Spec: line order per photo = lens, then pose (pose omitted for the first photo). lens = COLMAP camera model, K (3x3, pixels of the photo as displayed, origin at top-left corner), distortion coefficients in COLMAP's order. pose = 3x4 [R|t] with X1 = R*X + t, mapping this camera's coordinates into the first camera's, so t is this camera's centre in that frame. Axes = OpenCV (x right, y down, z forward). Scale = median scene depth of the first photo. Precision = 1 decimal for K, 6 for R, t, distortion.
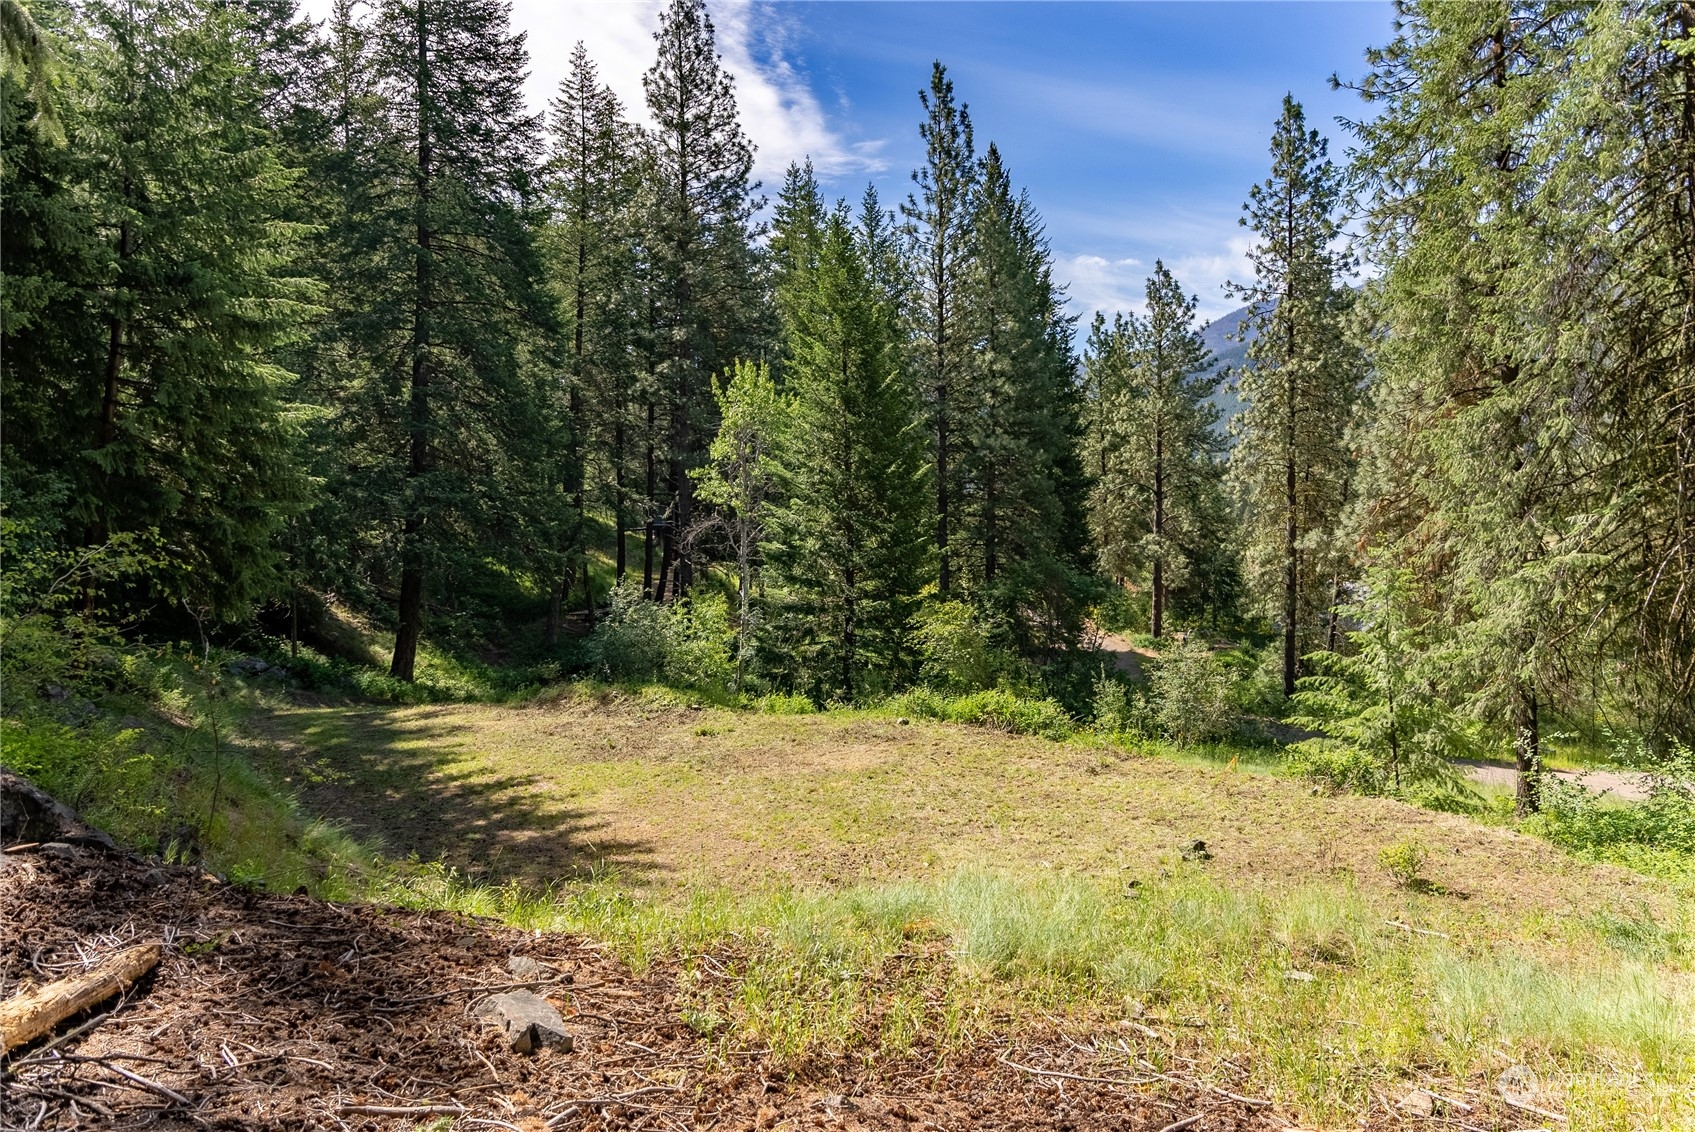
lens RADIAL K [[1174.3, 0, 847.5], [0, 1174.3, 566.0], [0, 0, 1]] dist [0.005823, -0.000851]
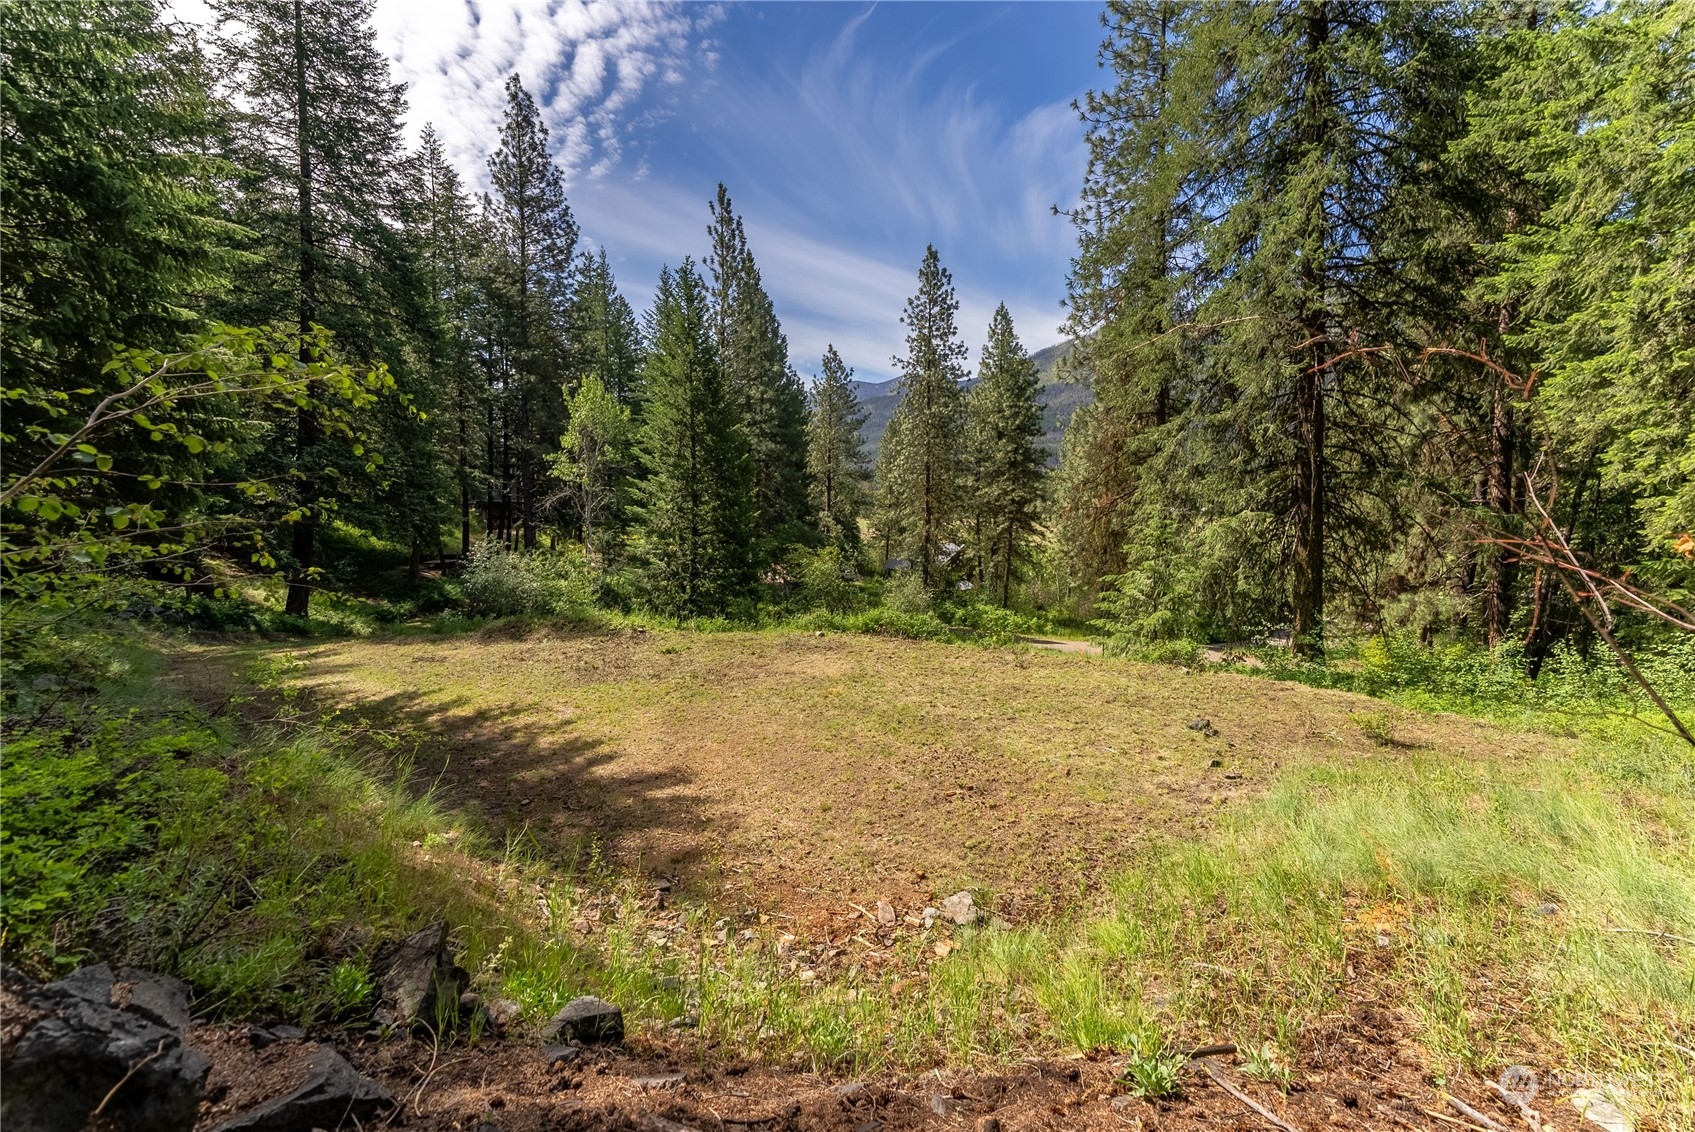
lens RADIAL K [[682.3, 0, 847.5], [0, 682.3, 566.0], [0, 0, 1]] dist [0.001480, -0.000845]
pose [[0.932758, -0.014160, 0.360225, -0.089212], [-0.002193, 0.998987, 0.044947, 0.010003], [-0.360497, -0.042714, 0.931782, 0.126658]]
